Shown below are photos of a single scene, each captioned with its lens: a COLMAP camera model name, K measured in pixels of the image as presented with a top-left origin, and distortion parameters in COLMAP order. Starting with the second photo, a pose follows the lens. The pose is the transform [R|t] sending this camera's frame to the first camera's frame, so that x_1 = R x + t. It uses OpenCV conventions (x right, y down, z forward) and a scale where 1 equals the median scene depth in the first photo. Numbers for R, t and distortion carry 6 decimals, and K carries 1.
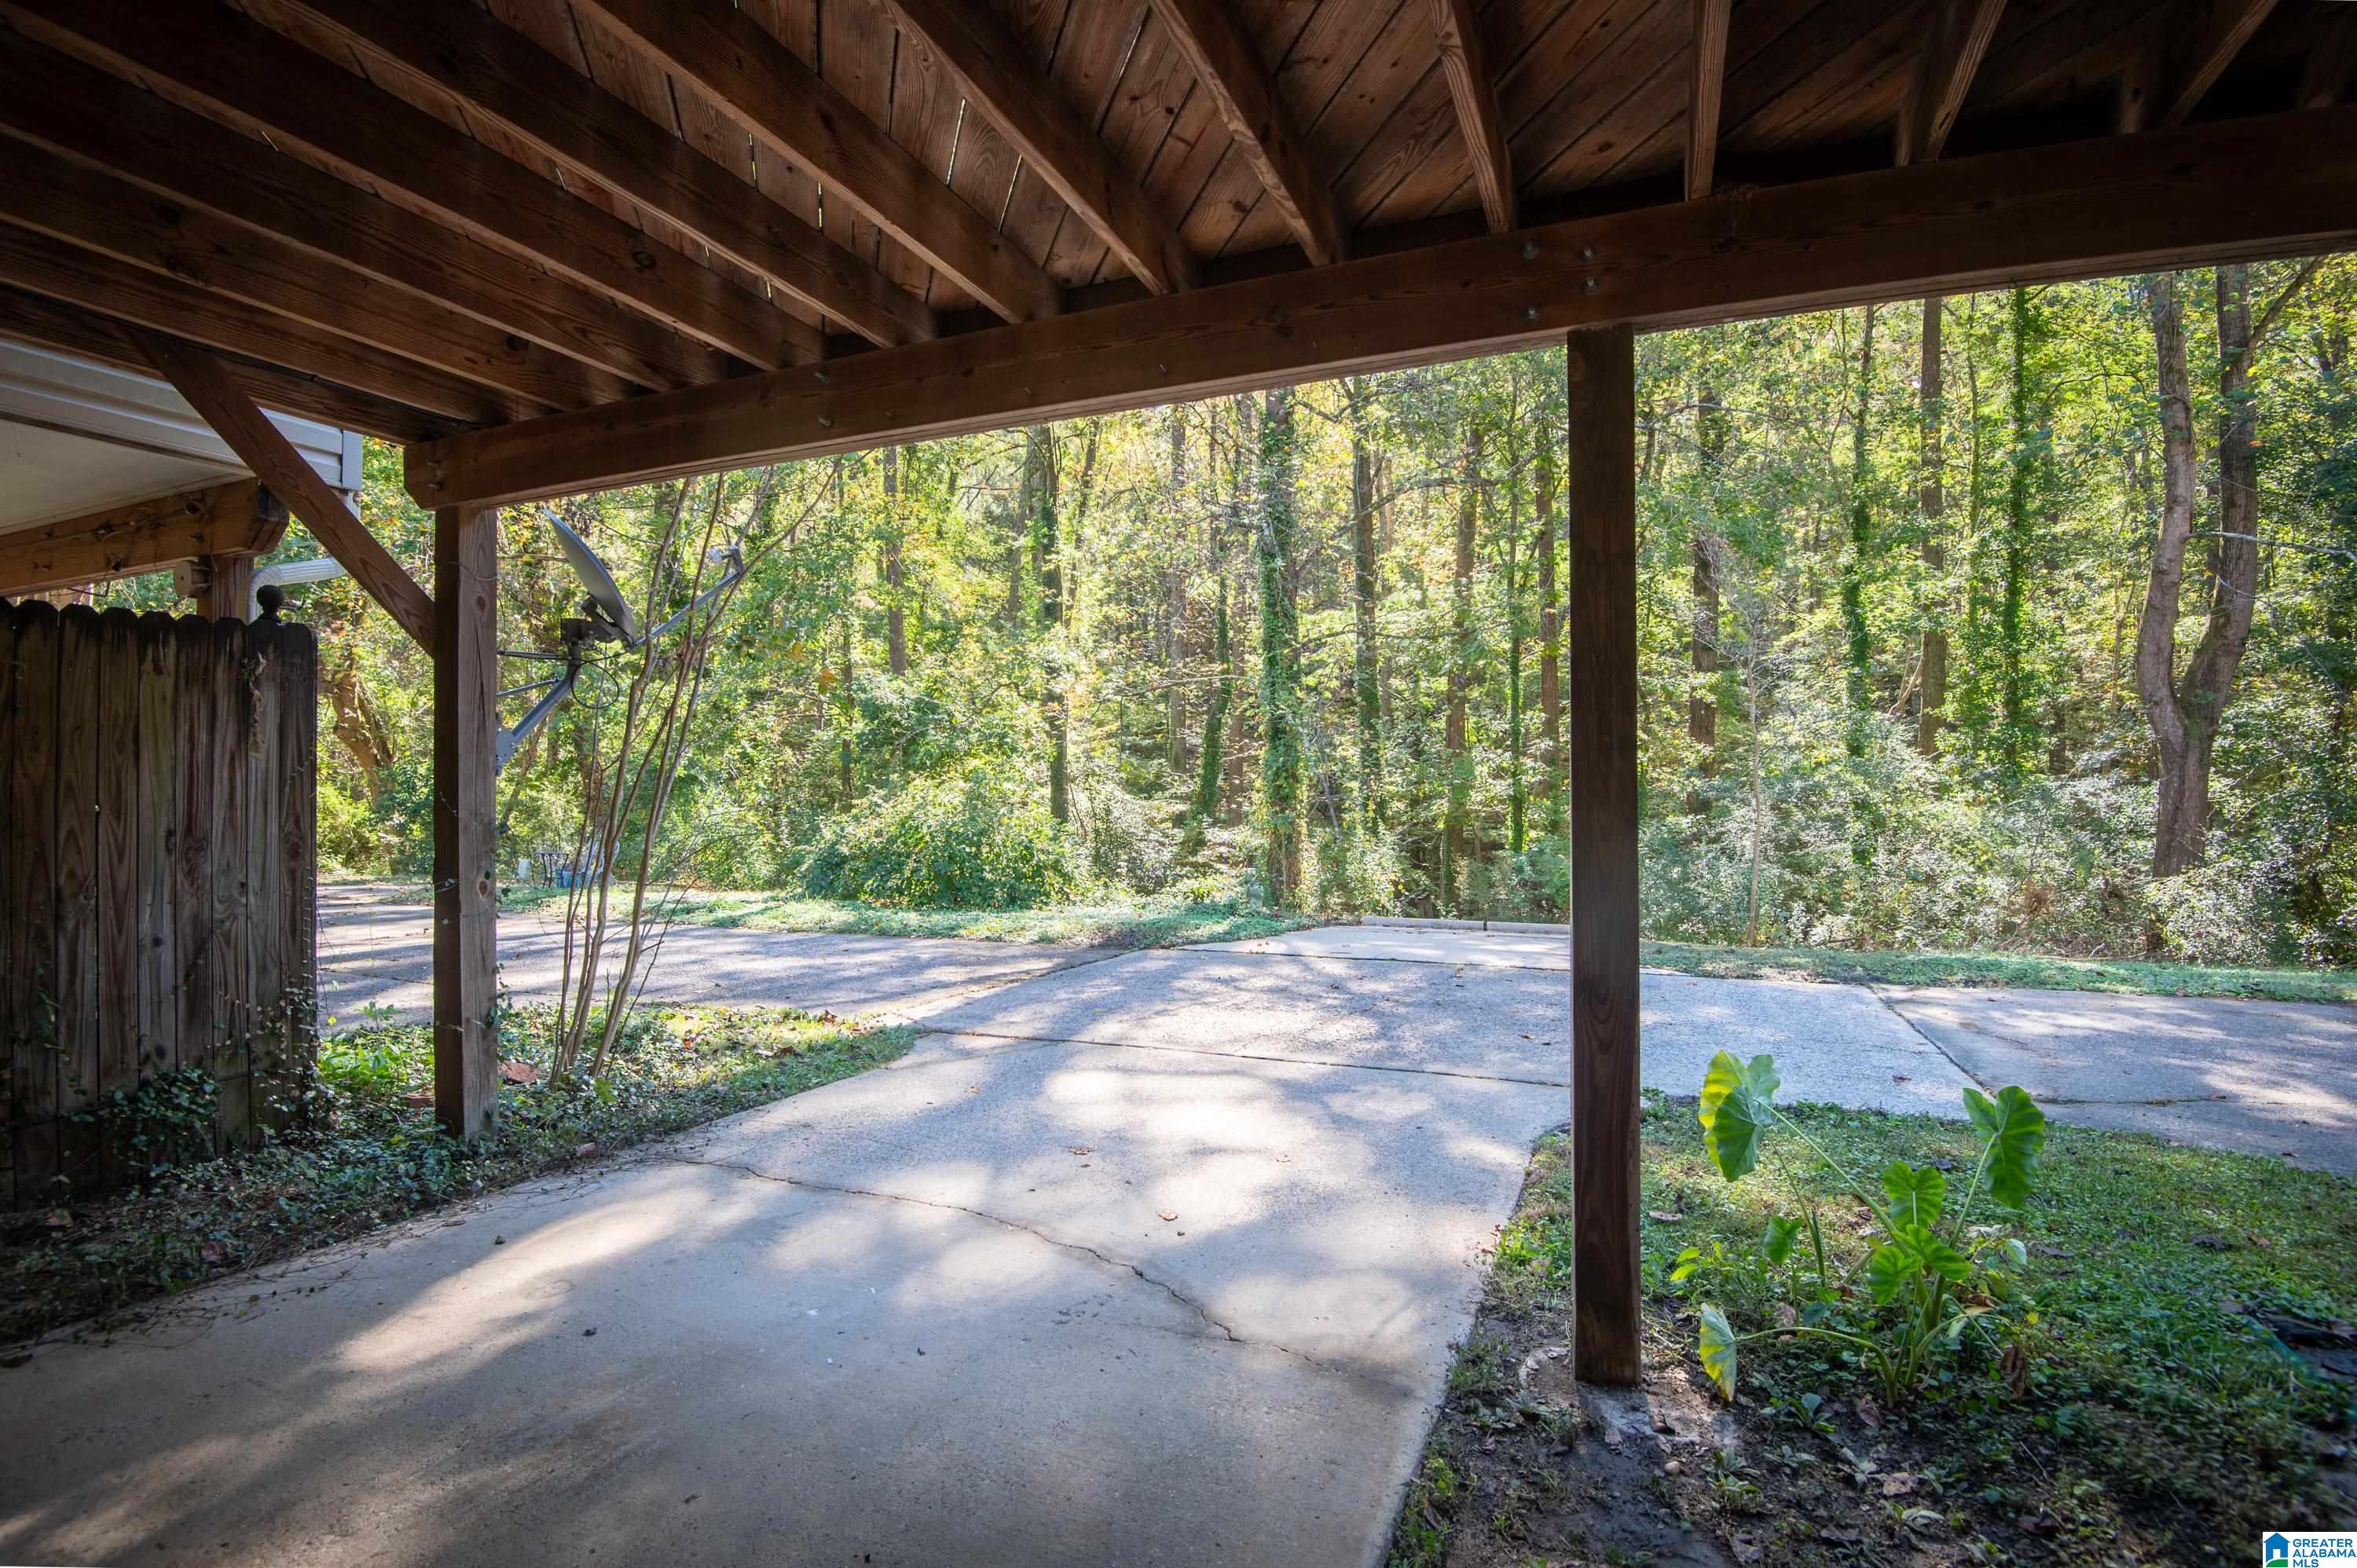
lens RADIAL K [[1085.0, 0, 1178.5], [0, 1085.0, 784.0], [0, 0, 1]] dist [-0.036471, -0.000294]
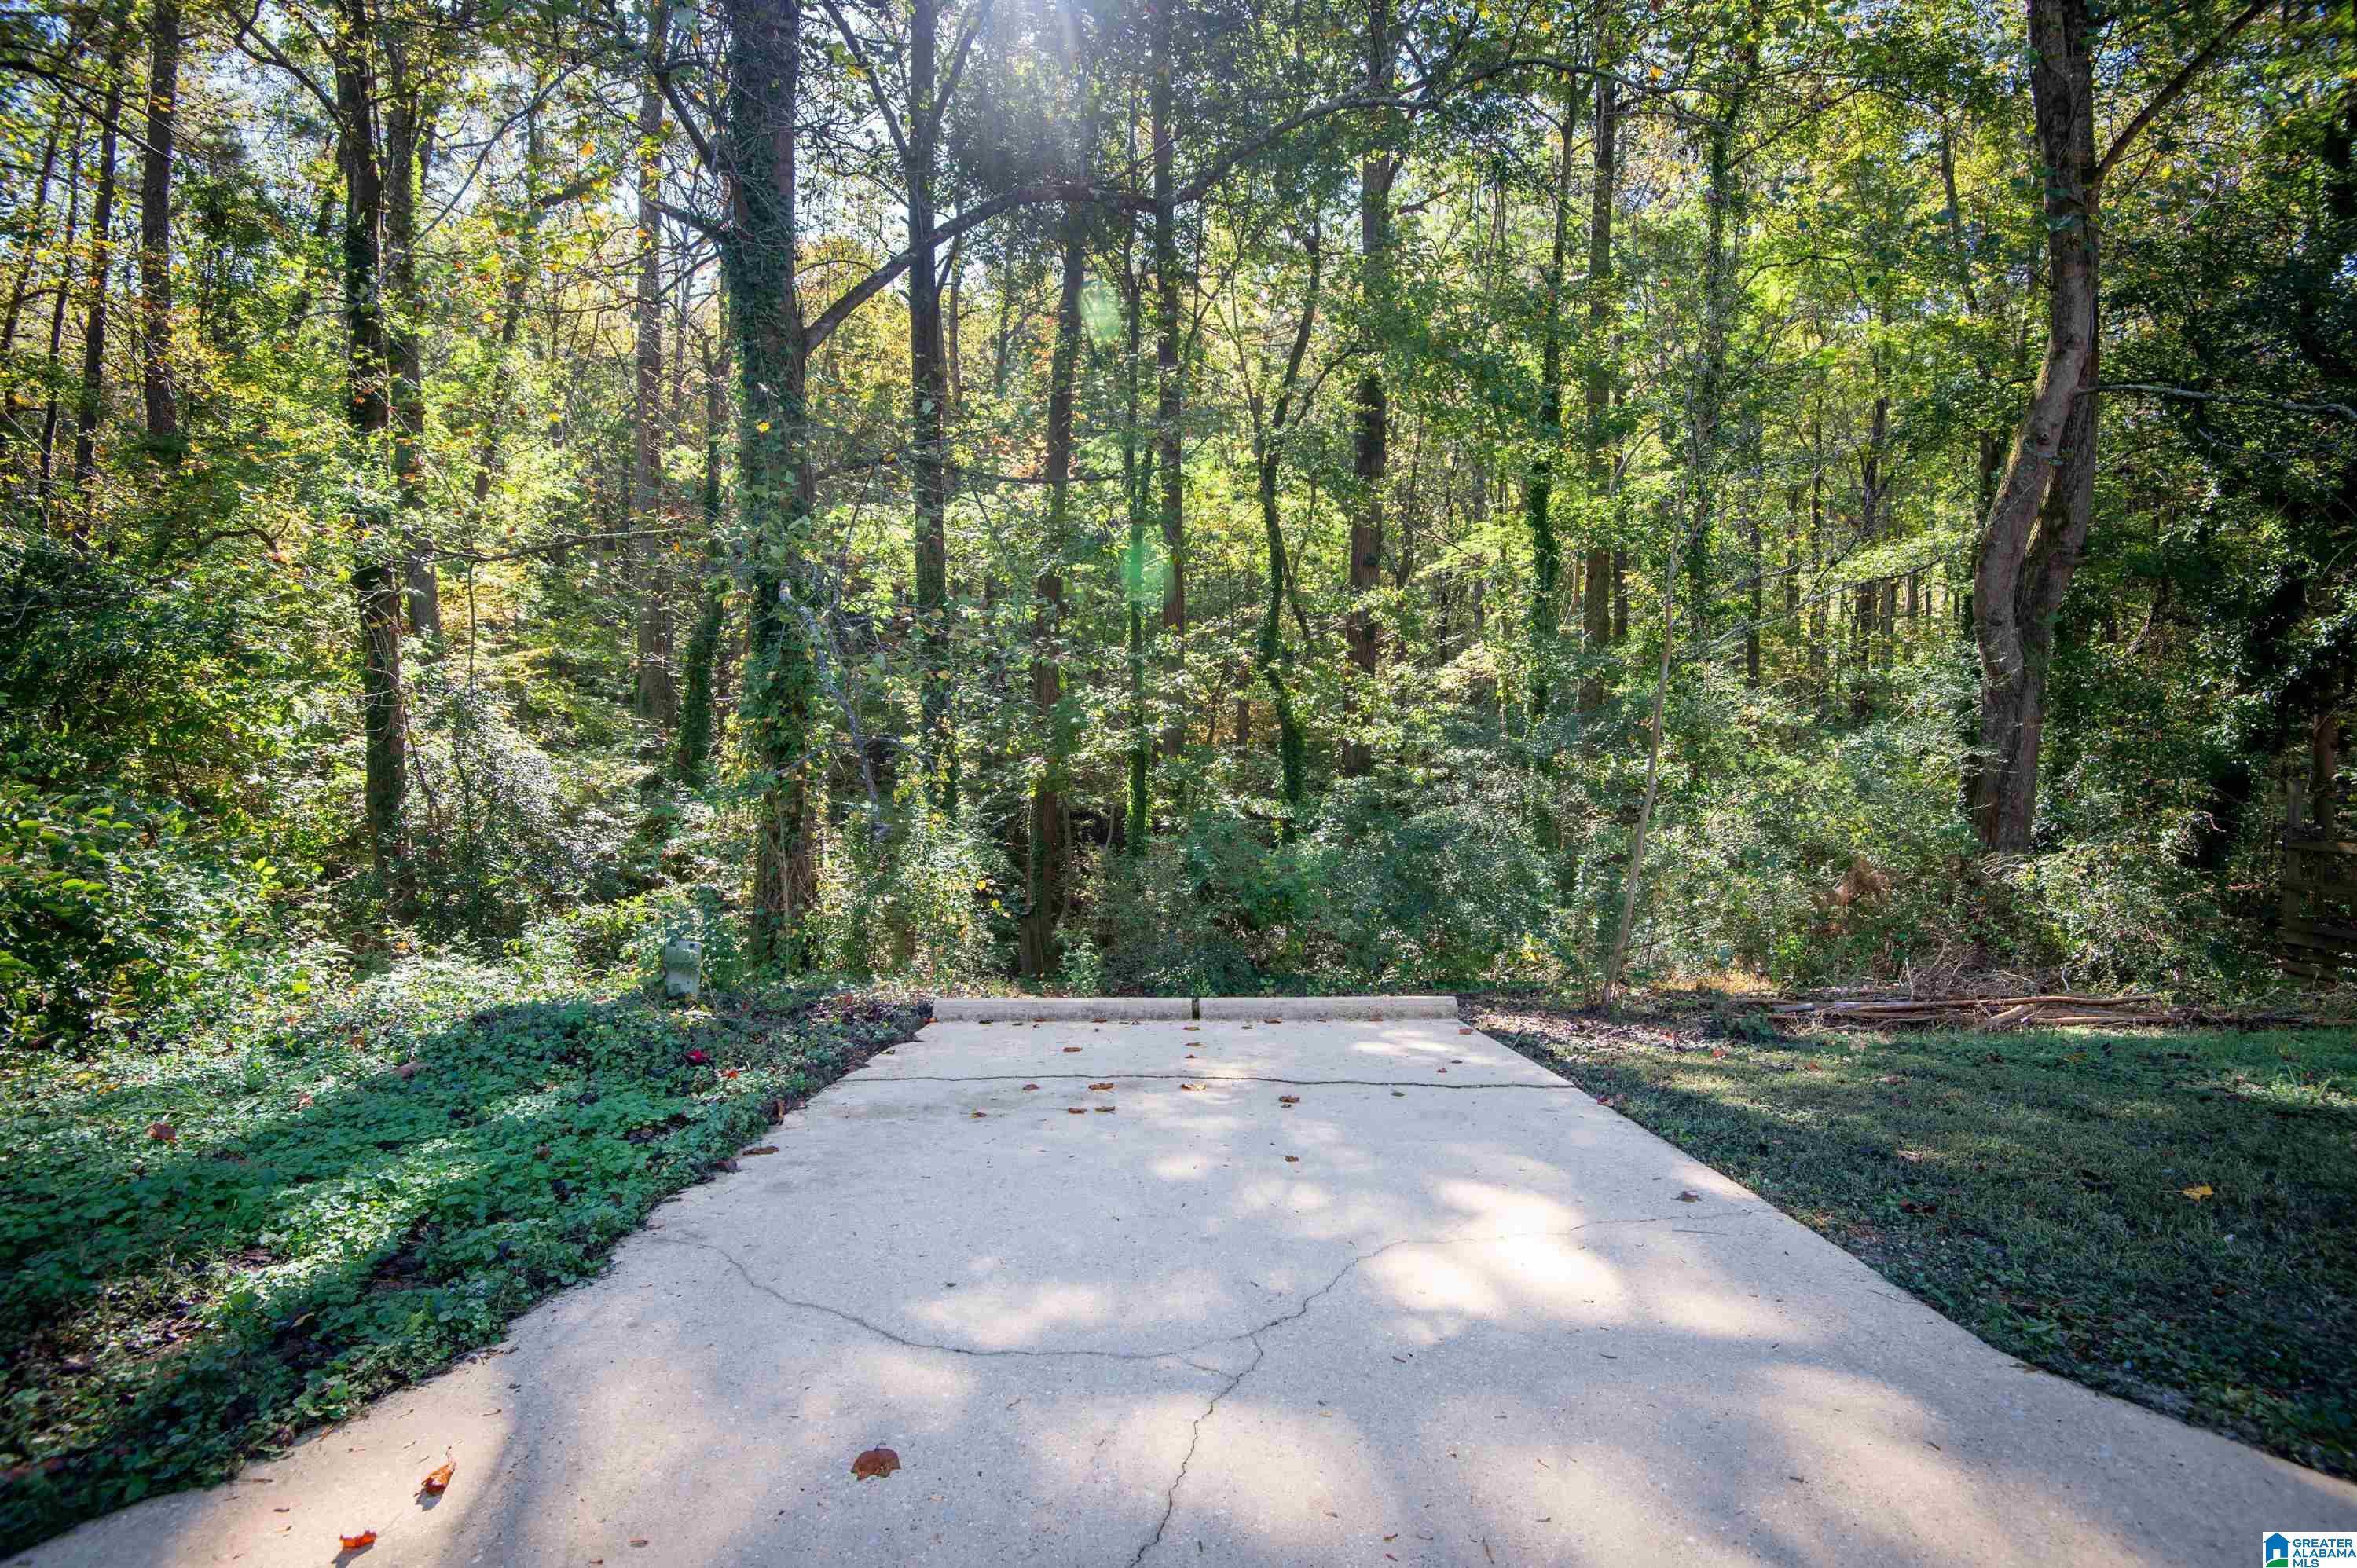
lens RADIAL K [[1085.0, 0, 1178.5], [0, 1085.0, 784.0], [0, 0, 1]] dist [-0.036471, -0.000294]
pose [[0.920683, -0.010492, 0.390170, 0.046567], [-0.002151, 0.999487, 0.031954, 0.008778], [-0.390306, -0.030259, 0.920188, 0.285787]]
